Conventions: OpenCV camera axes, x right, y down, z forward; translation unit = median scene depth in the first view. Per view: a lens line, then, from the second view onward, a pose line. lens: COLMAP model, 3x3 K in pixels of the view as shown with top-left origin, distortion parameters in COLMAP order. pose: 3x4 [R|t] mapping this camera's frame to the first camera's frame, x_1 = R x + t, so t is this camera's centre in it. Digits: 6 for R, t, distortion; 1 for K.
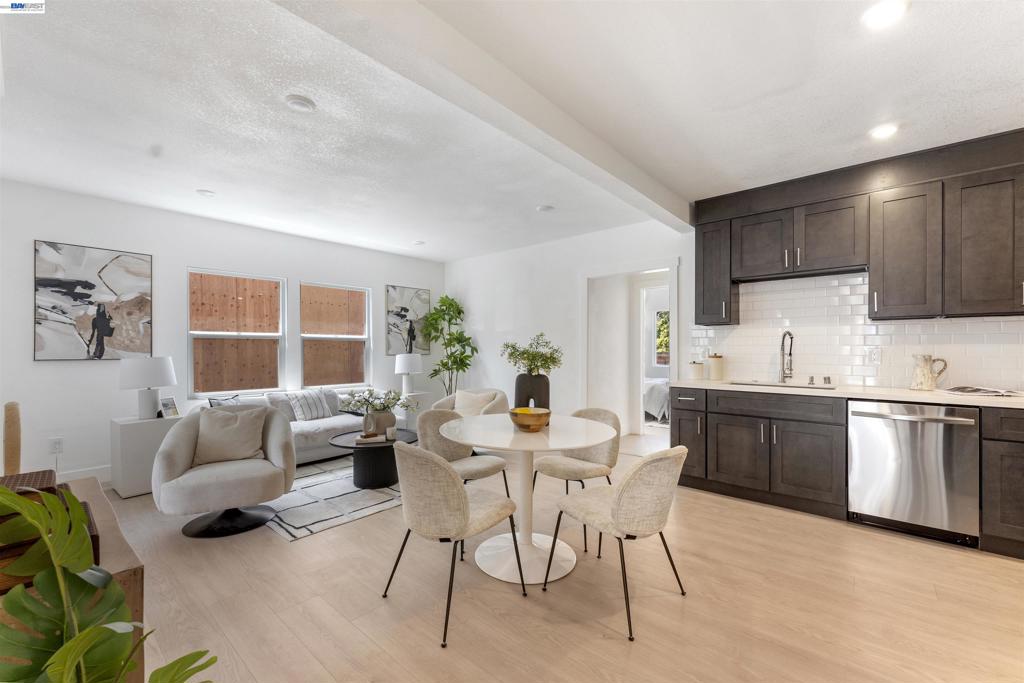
lens RADIAL K [[421.2, 0, 510.7], [0, 421.2, 349.5], [0, 0, 1]] dist [-0.000615, 0.000103]
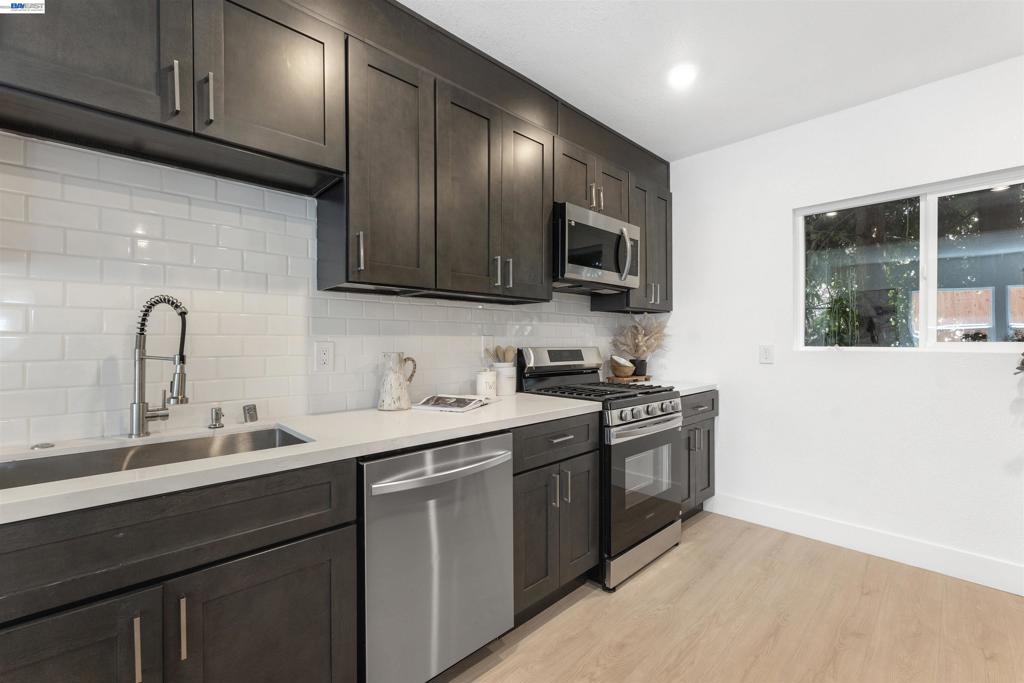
lens RADIAL K [[432.6, 0, 509.8], [0, 432.6, 342.8], [0, 0, 1]] dist [-0.001734, -0.000129]
pose [[0.086830, -0.004278, 0.996214, 0.209959], [0.003630, 0.999985, 0.003978, -0.001466], [-0.996217, 0.003271, 0.086844, 0.453094]]
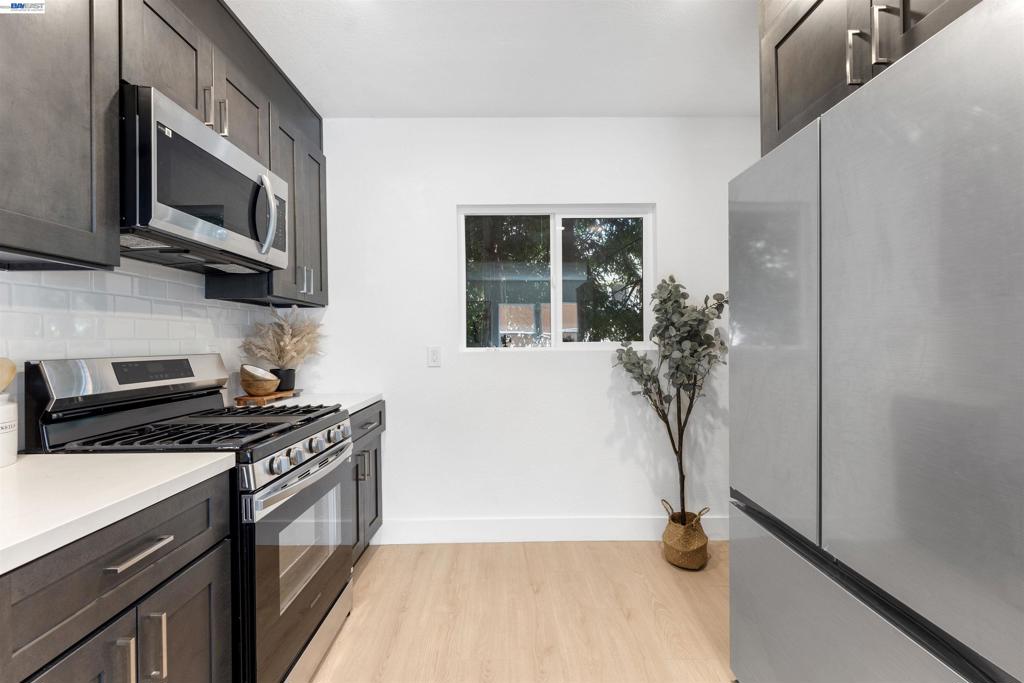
lens RADIAL K [[432.6, 0, 509.8], [0, 432.6, 342.8], [0, 0, 1]] dist [-0.001734, -0.000129]
pose [[-0.659255, 0.002174, 0.751916, 0.351527], [0.010815, 0.999920, 0.006591, -0.002425], [-0.751842, 0.012477, -0.659226, 0.443631]]
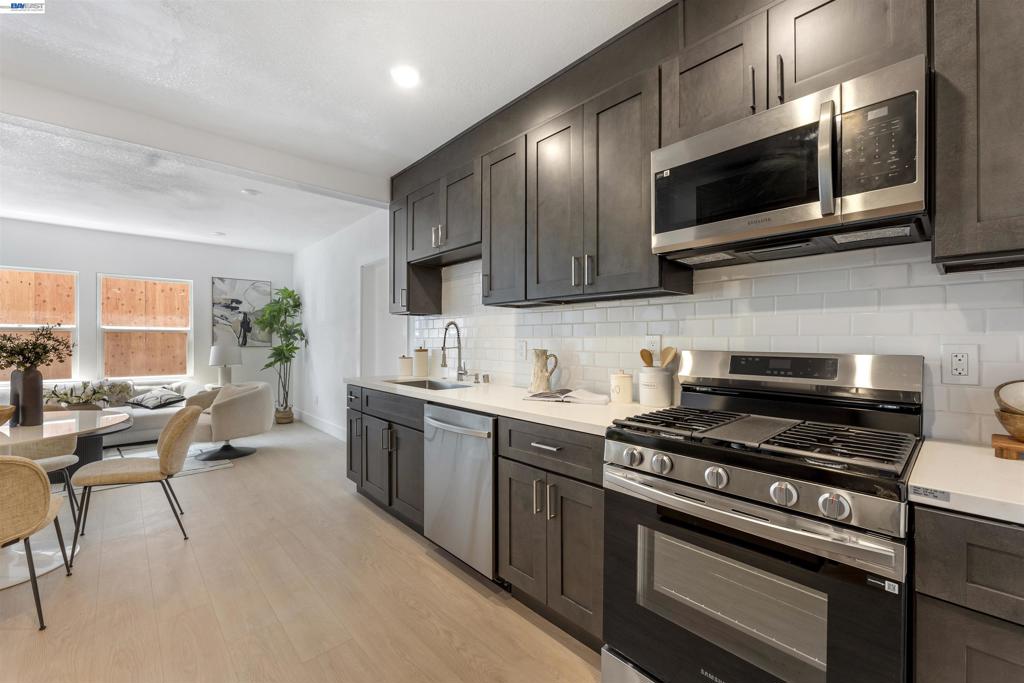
lens RADIAL K [[413.1, 0, 512.0], [0, 413.1, 341.5], [0, 0, 1]] dist [-0.000373, 0.000081]
pose [[0.994481, 0.003054, -0.104870, 0.590150], [-0.003250, 0.999993, -0.001694, -0.000505], [0.104864, 0.002026, 0.994484, 0.111800]]
